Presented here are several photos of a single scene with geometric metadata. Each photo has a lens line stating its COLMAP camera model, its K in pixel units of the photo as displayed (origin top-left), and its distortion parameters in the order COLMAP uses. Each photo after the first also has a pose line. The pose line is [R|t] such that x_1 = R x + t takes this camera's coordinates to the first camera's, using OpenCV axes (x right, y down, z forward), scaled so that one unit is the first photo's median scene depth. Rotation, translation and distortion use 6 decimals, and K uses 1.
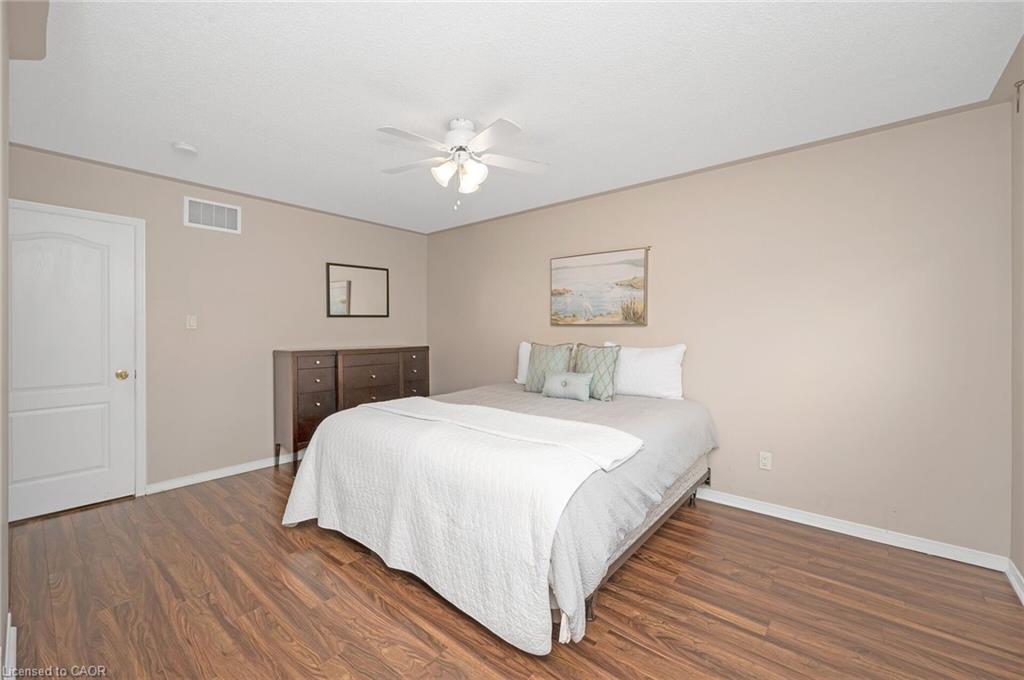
lens RADIAL K [[415.6, 0, 516.3], [0, 415.6, 335.8], [0, 0, 1]] dist [-0.000970, -0.000169]
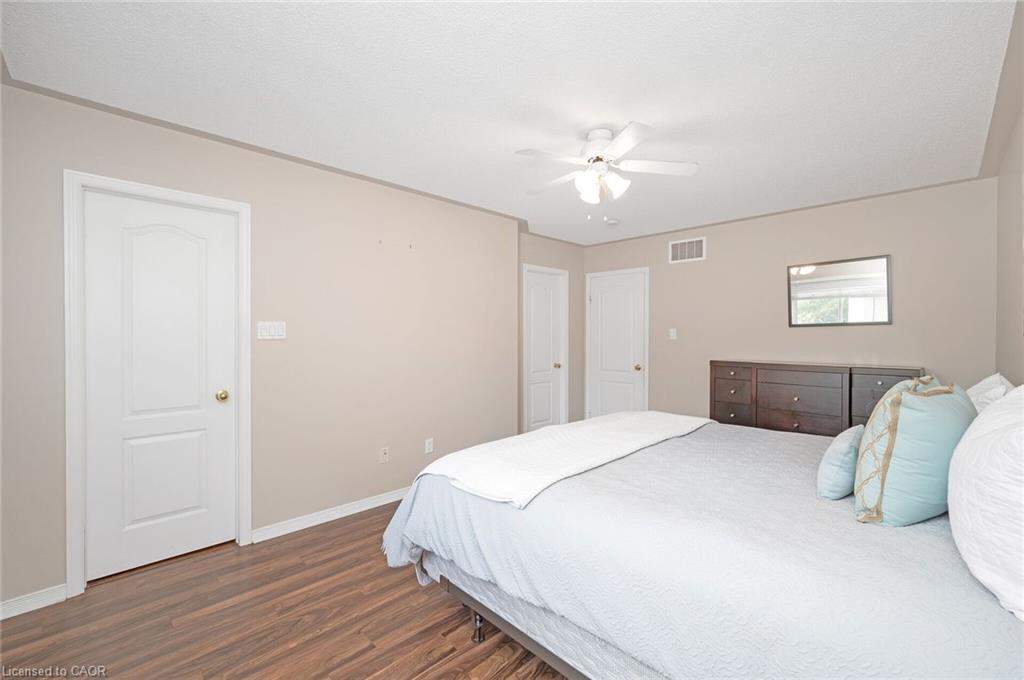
lens RADIAL K [[415.6, 0, 511.2], [0, 415.6, 342.7], [0, 0, 1]] dist [-0.000970, -0.000169]
pose [[-0.077825, 0.012667, -0.996887, 0.558576], [-0.013374, 0.999816, 0.013748, -0.019497], [0.996877, 0.014403, -0.077641, 0.558427]]
